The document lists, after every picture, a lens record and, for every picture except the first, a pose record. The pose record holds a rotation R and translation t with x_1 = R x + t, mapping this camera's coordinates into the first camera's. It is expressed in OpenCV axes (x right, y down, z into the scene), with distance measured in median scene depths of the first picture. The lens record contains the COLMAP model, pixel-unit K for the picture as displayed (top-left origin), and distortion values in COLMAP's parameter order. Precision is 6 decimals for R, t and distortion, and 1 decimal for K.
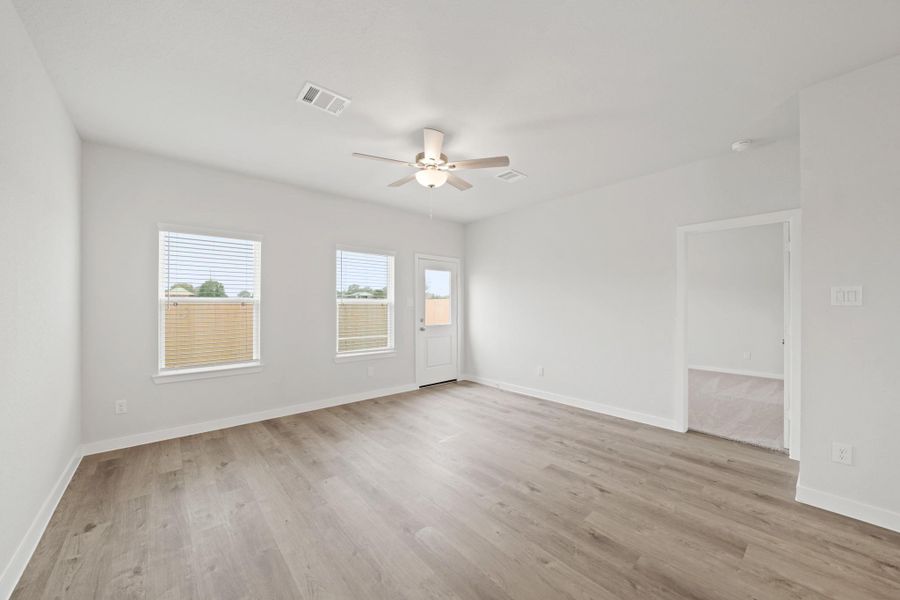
lens RADIAL K [[329.8, 0, 447.6], [0, 329.8, 305.6], [0, 0, 1]] dist [-0.011296, 0.000349]
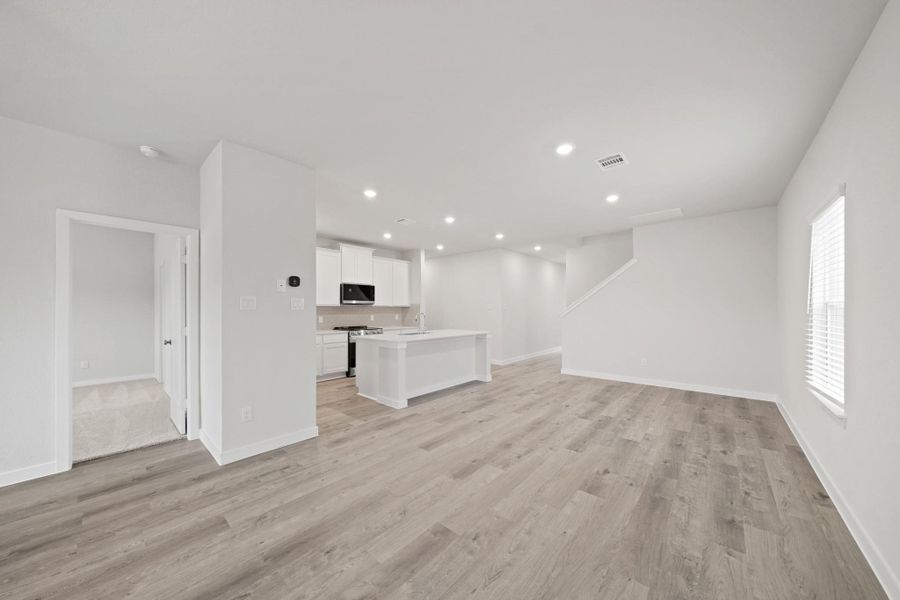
lens RADIAL K [[313.2, 0, 450.1], [0, 313.2, 304.3], [0, 0, 1]] dist [-0.002469, -0.000160]
pose [[-0.145534, 0.013690, 0.989259, -0.210074], [-0.000277, 0.999904, -0.013878, -0.004140], [-0.989353, -0.002293, -0.145516, 0.248163]]
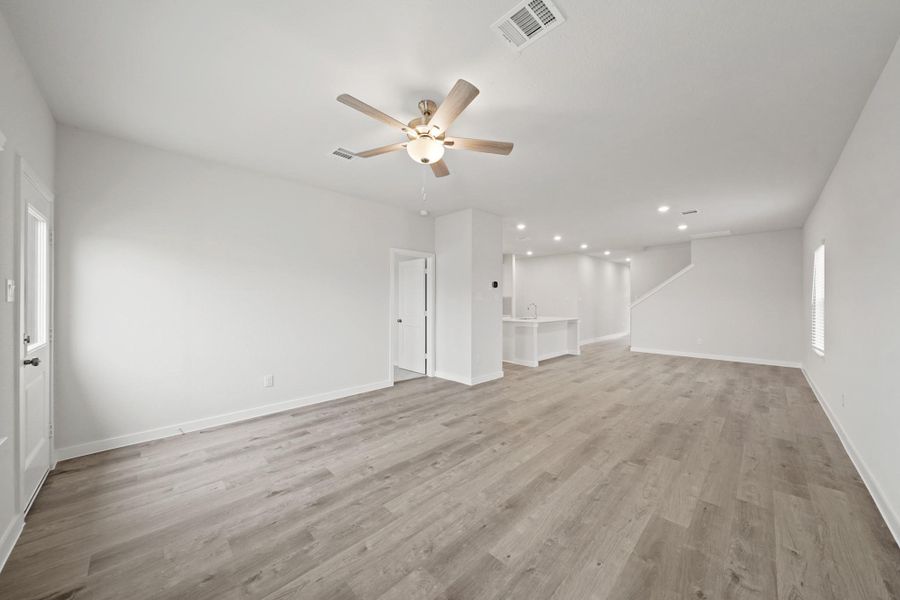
lens RADIAL K [[313.2, 0, 455.5], [0, 313.2, 296.3], [0, 0, 1]] dist [-0.002469, -0.000160]
pose [[-0.081949, 0.012322, 0.996560, -0.947974], [-0.004848, 0.999907, -0.012762, -0.004330], [-0.996625, -0.005877, -0.081881, 1.078026]]
